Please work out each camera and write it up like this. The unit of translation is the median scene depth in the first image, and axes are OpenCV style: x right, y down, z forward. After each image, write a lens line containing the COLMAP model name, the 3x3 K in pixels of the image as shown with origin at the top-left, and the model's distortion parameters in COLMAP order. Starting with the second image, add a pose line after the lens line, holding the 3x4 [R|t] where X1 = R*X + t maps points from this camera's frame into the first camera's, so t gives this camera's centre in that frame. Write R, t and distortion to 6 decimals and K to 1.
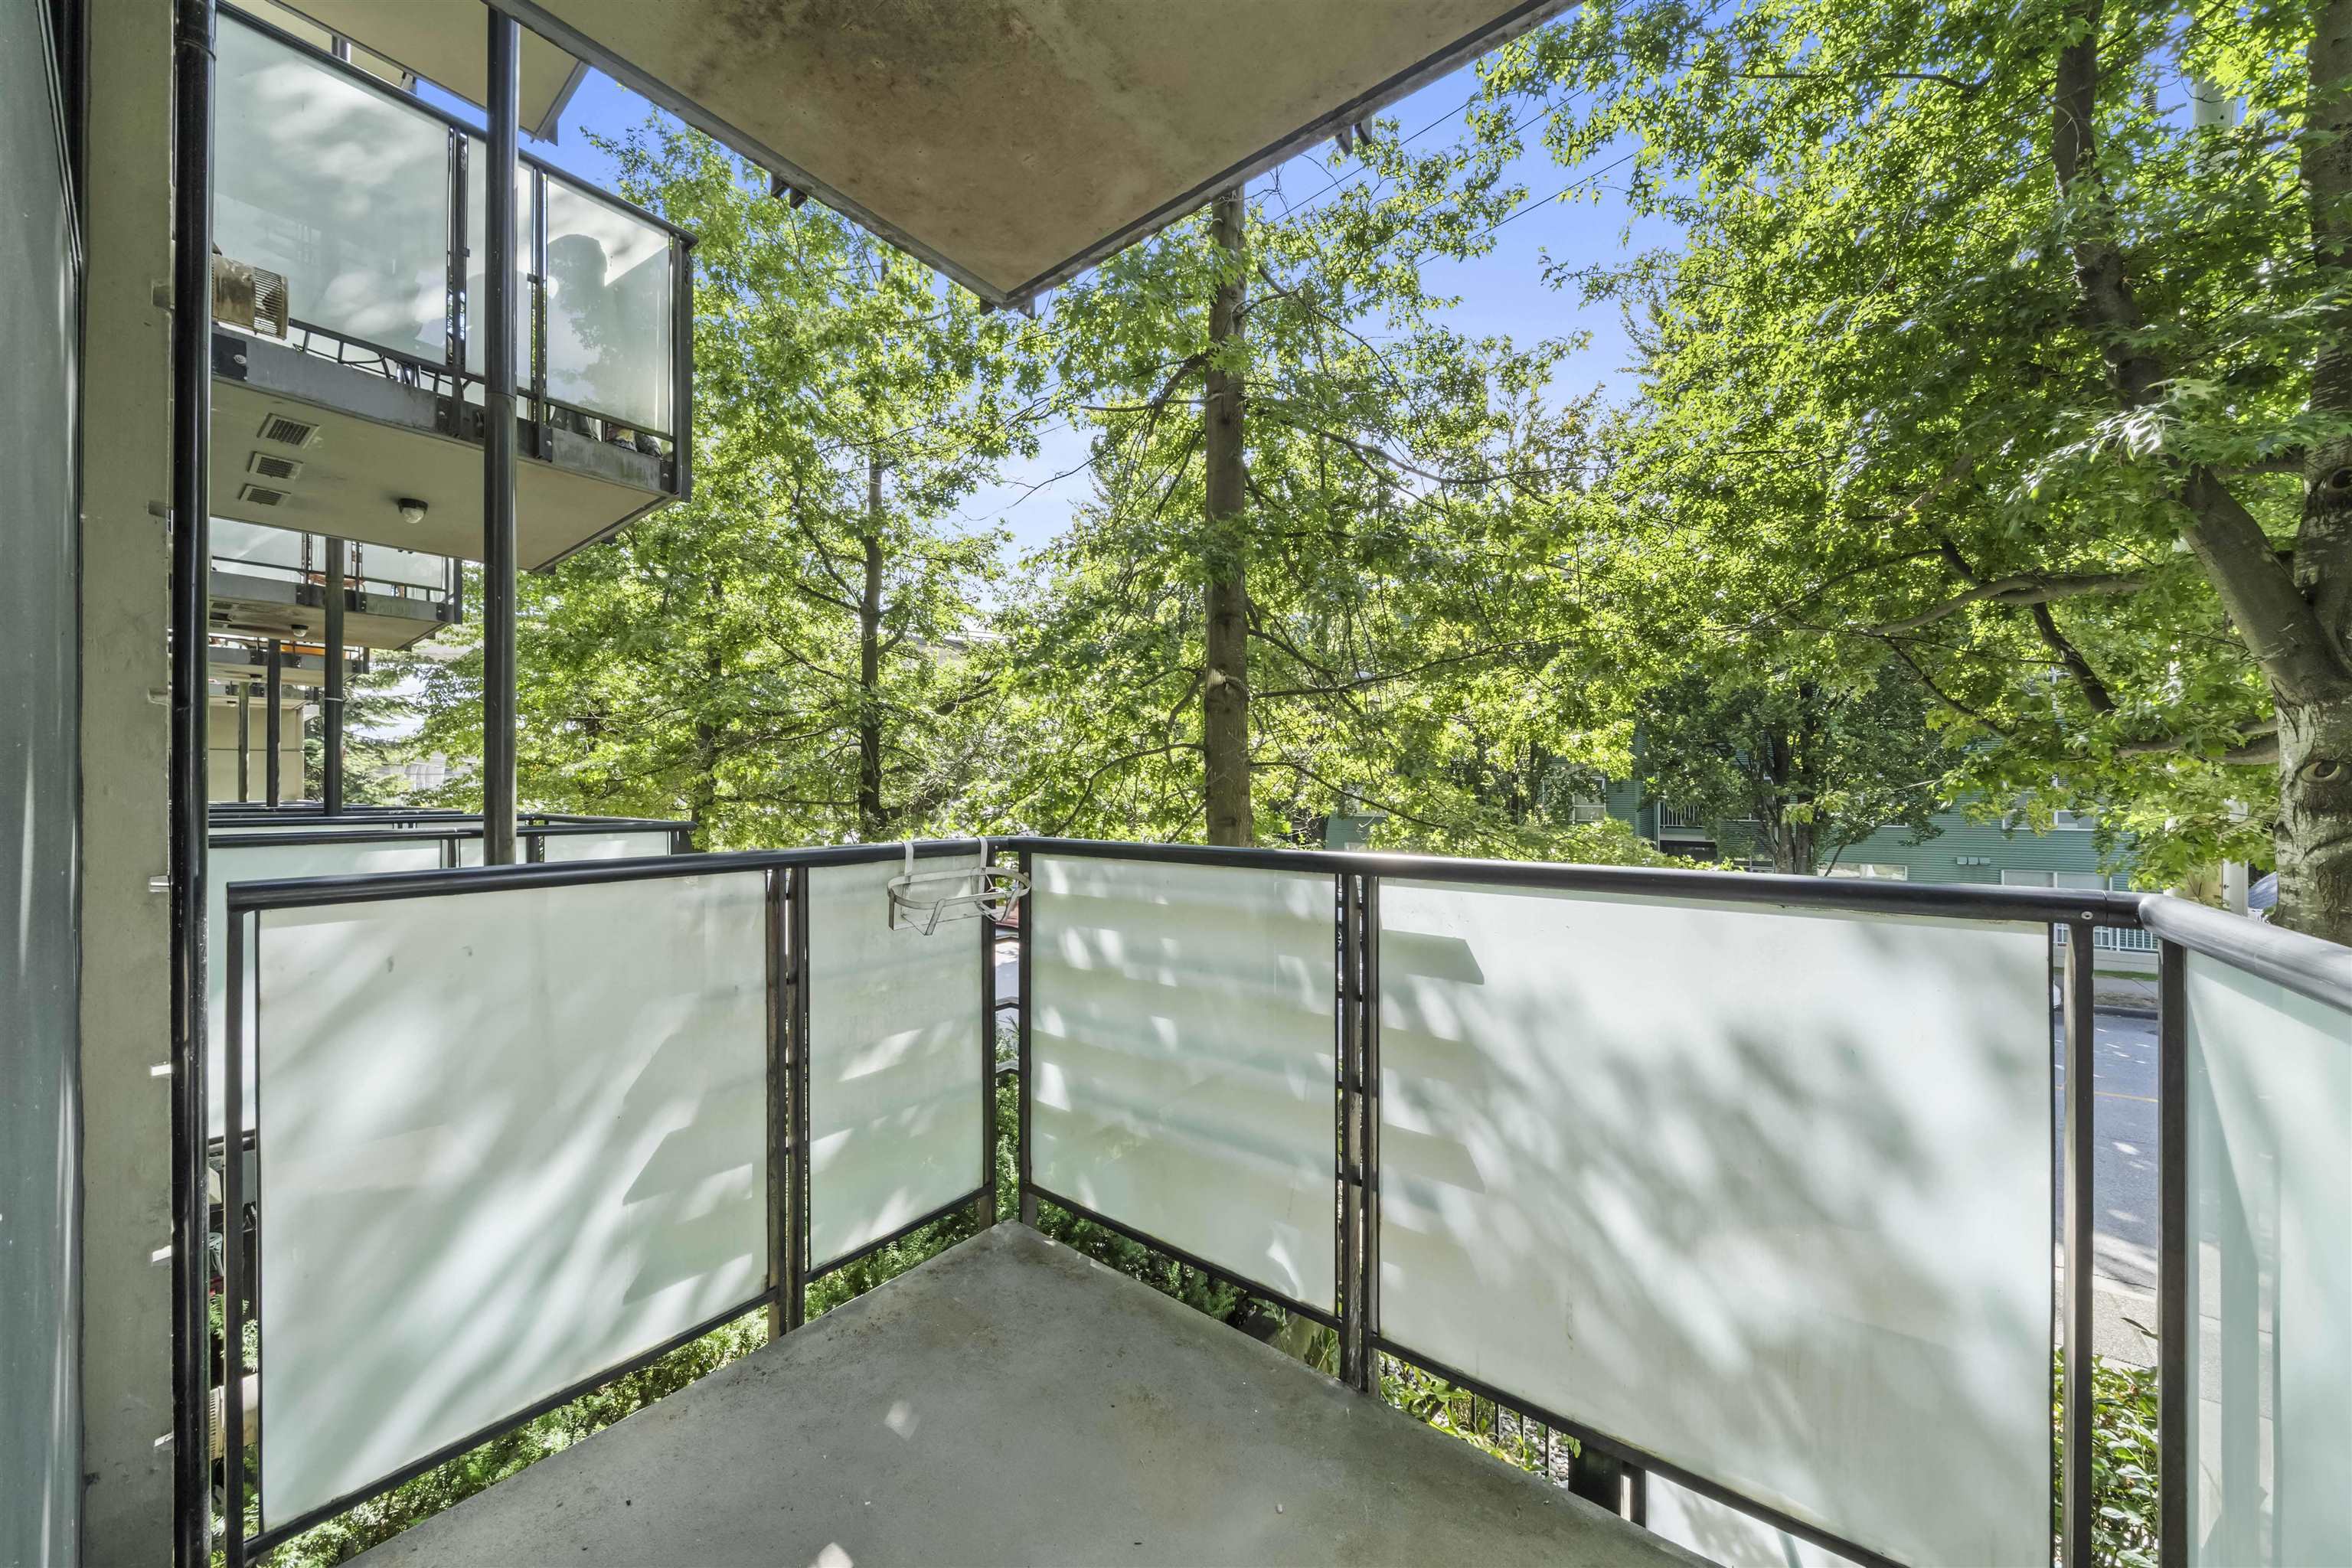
lens RADIAL K [[807.8, 0, 1169.2], [0, 807.8, 780.5], [0, 0, 1]] dist [-0.001193, -0.000004]
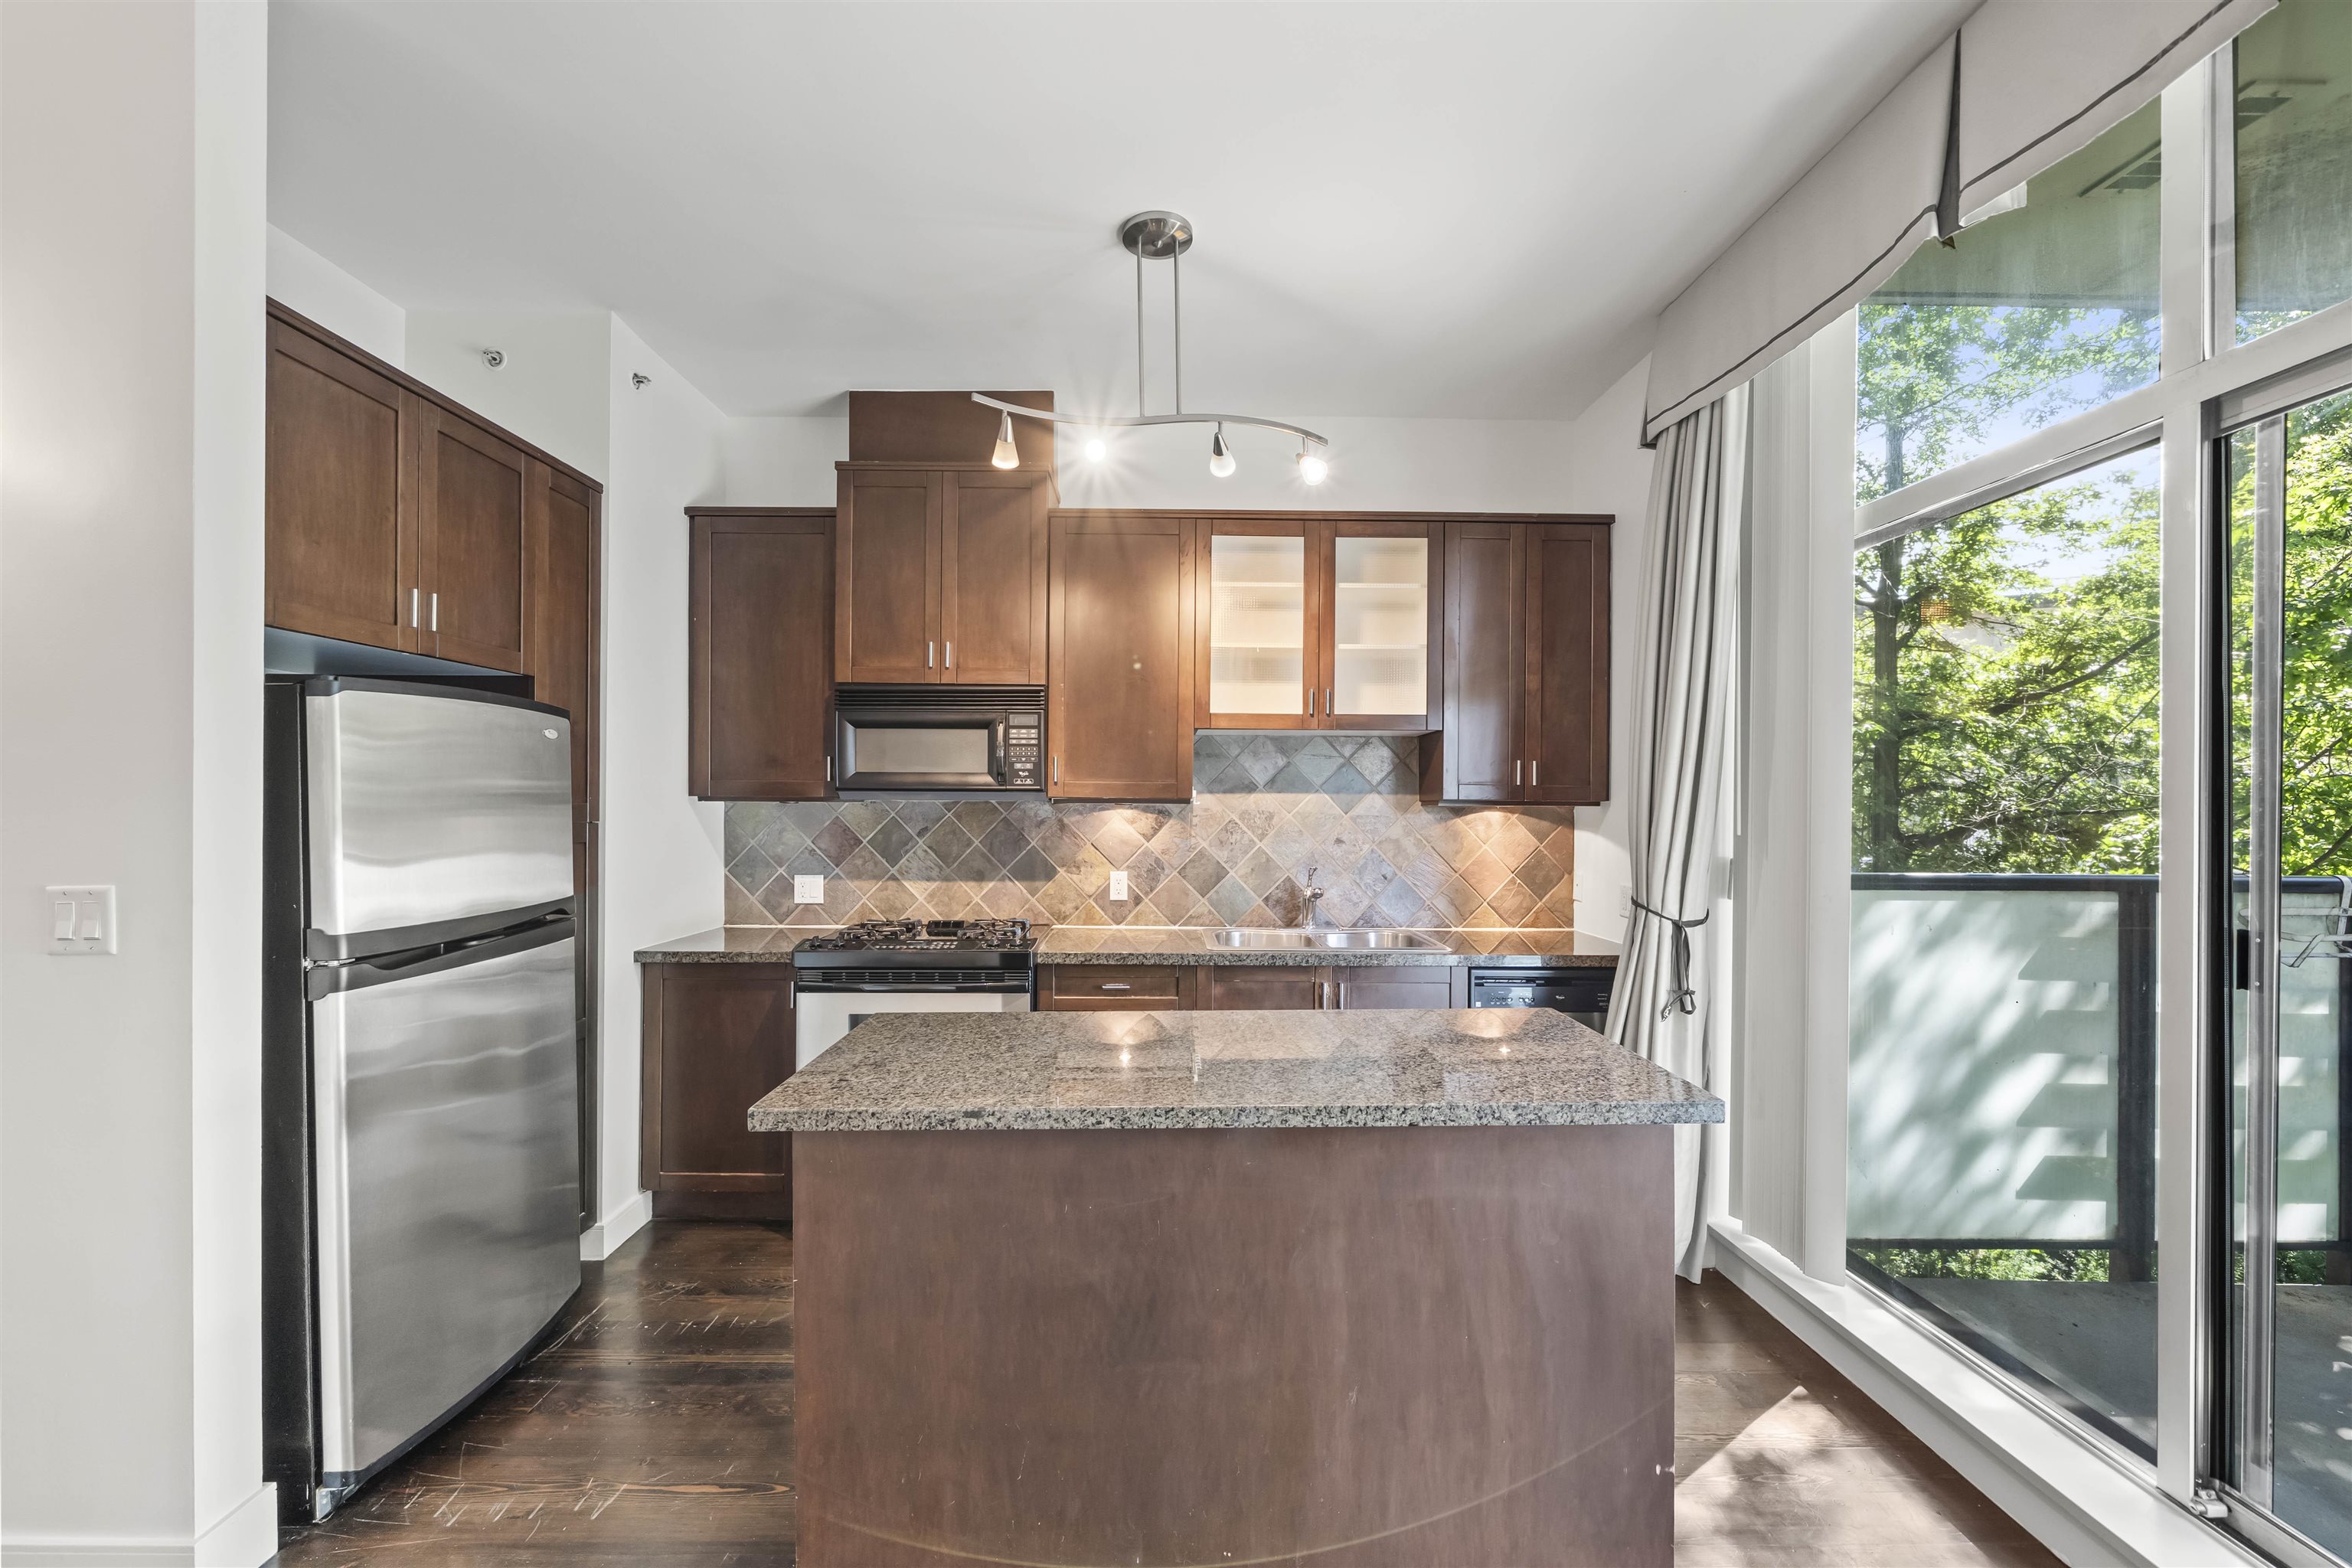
lens RADIAL K [[938.8, 0, 1168.6], [0, 938.8, 808.1], [0, 0, 1]] dist [-0.001218, -0.000194]
pose [[0.620164, 0.010968, -0.784396, -0.089503], [-0.000928, 0.999912, 0.013248, -0.009419], [0.784472, -0.007488, 0.620119, -0.310008]]
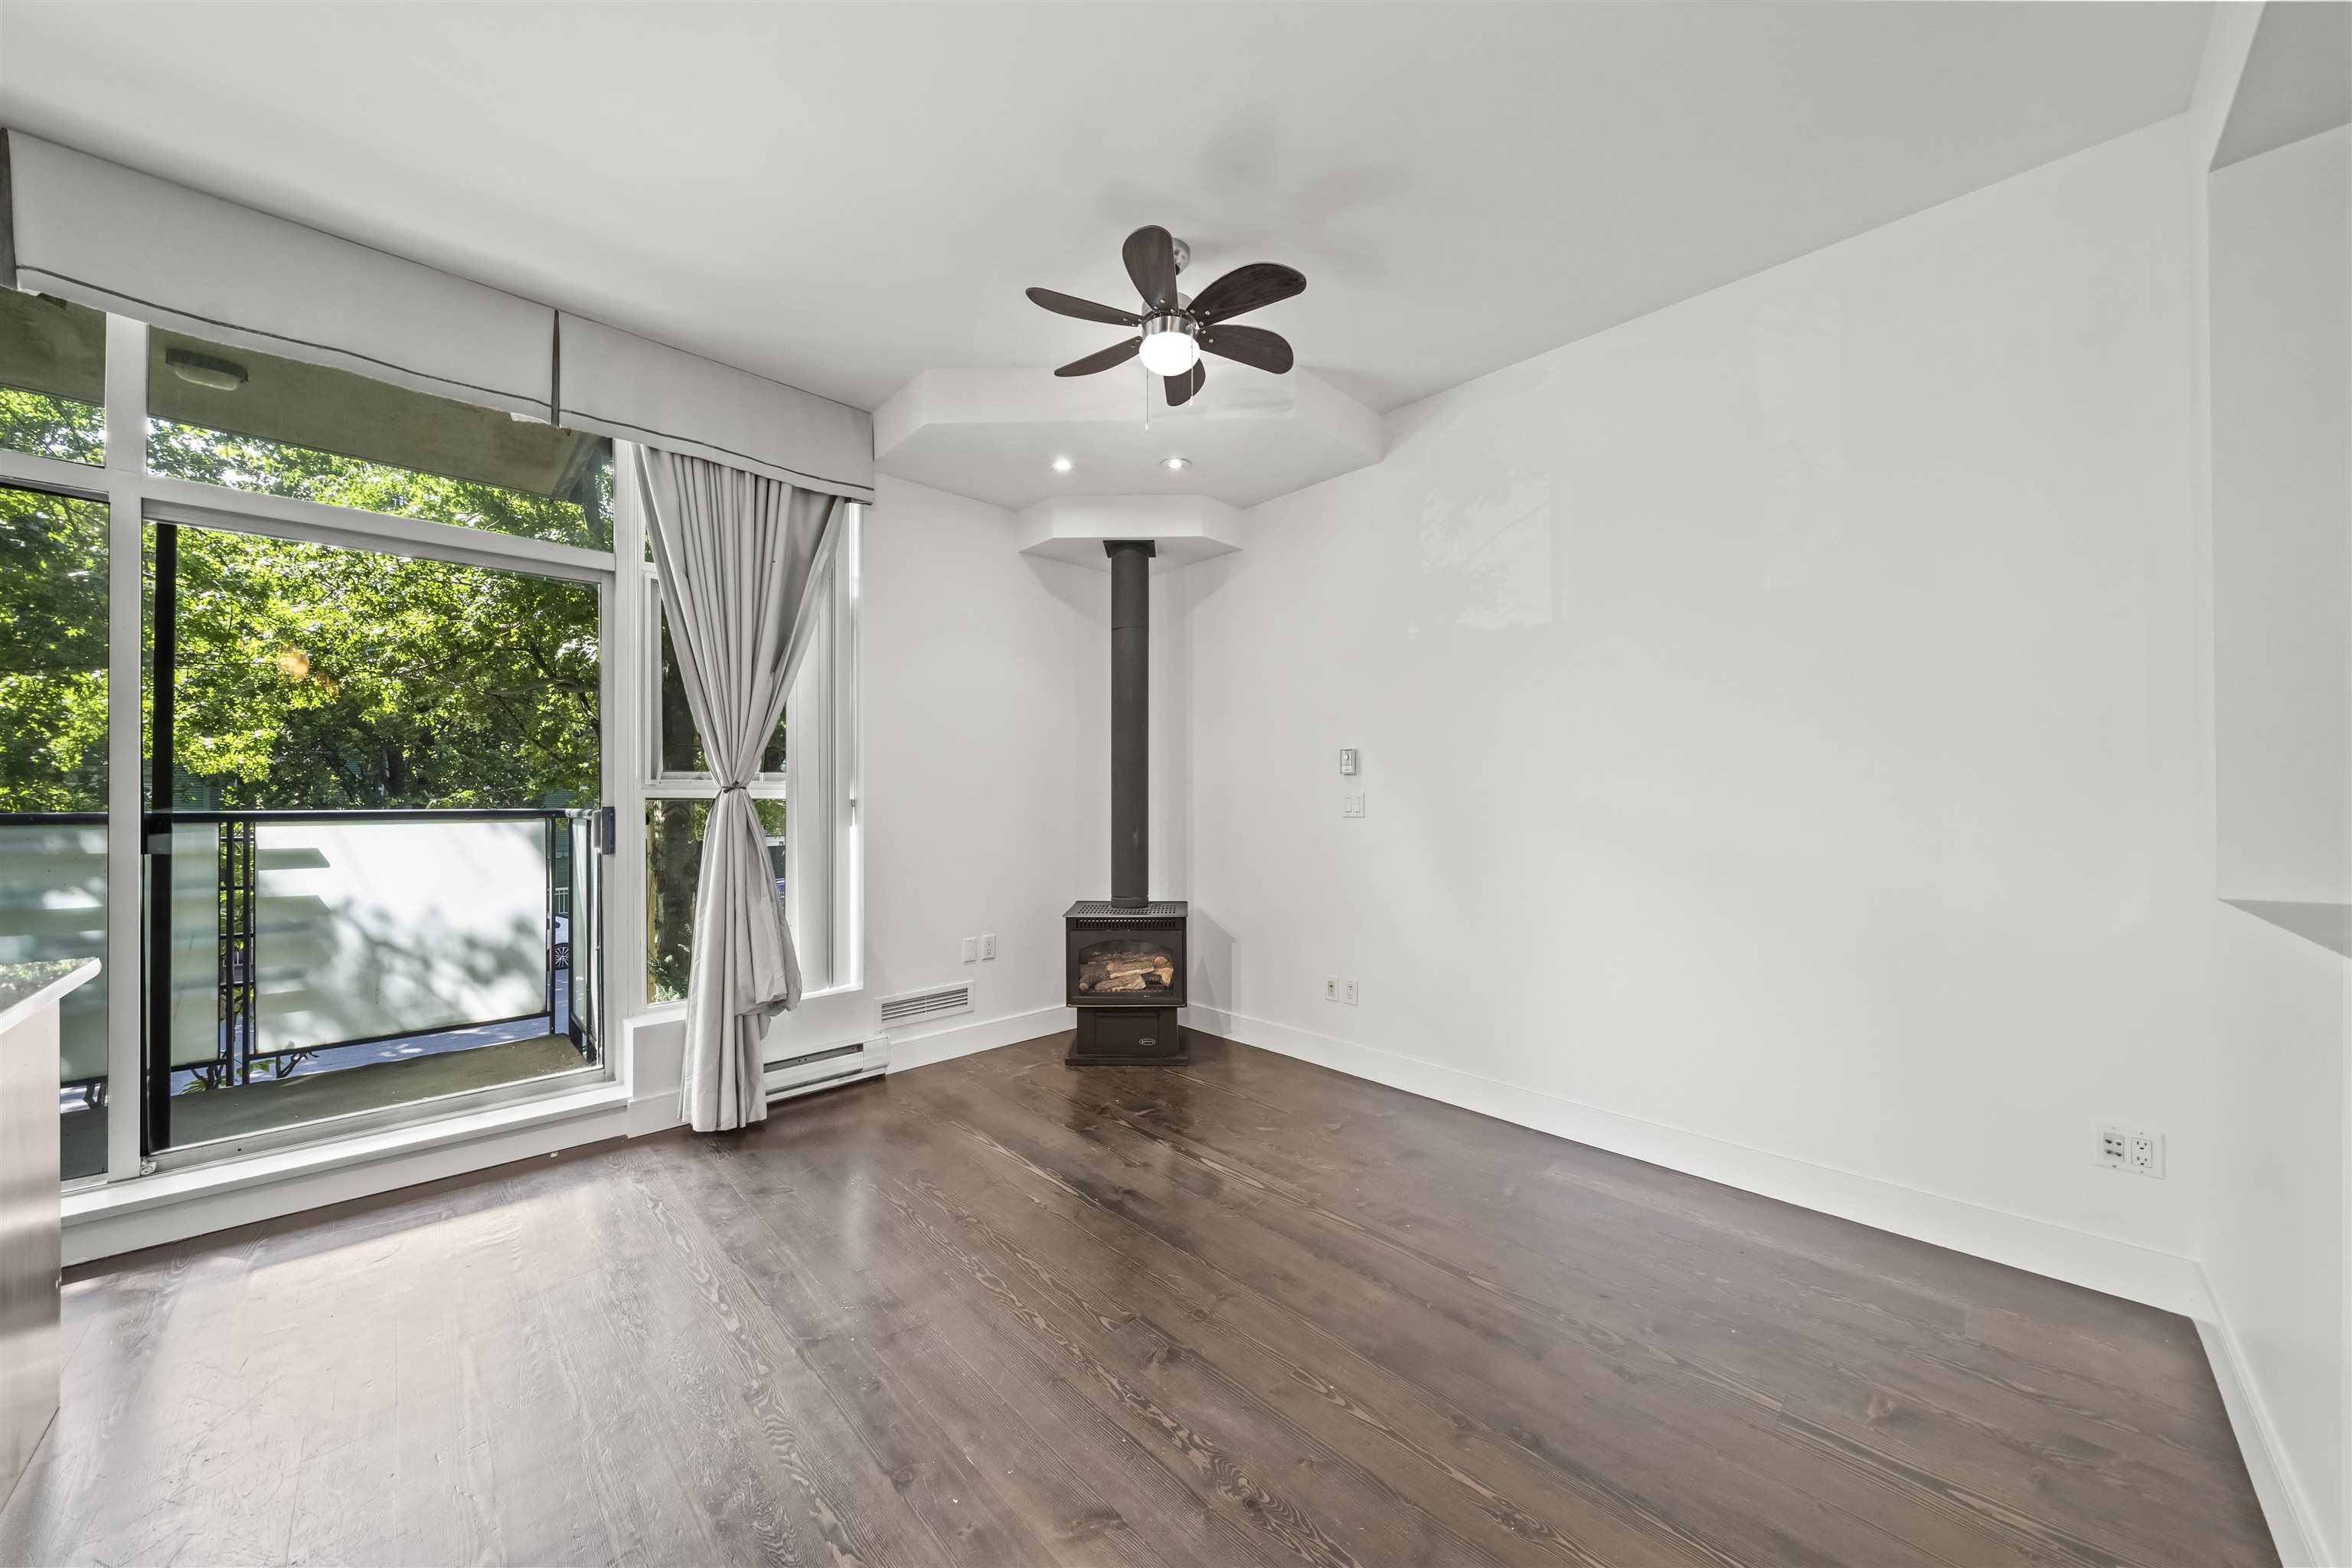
lens RADIAL K [[806.6, 0, 1169.0], [0, 806.6, 799.3], [0, 0, 1]] dist [-0.006334, -0.000026]
pose [[0.142361, 0.004051, 0.989807, -0.394387], [-0.007149, 0.999970, -0.003065, 0.014967], [-0.989789, -0.006640, 0.142385, -0.432479]]
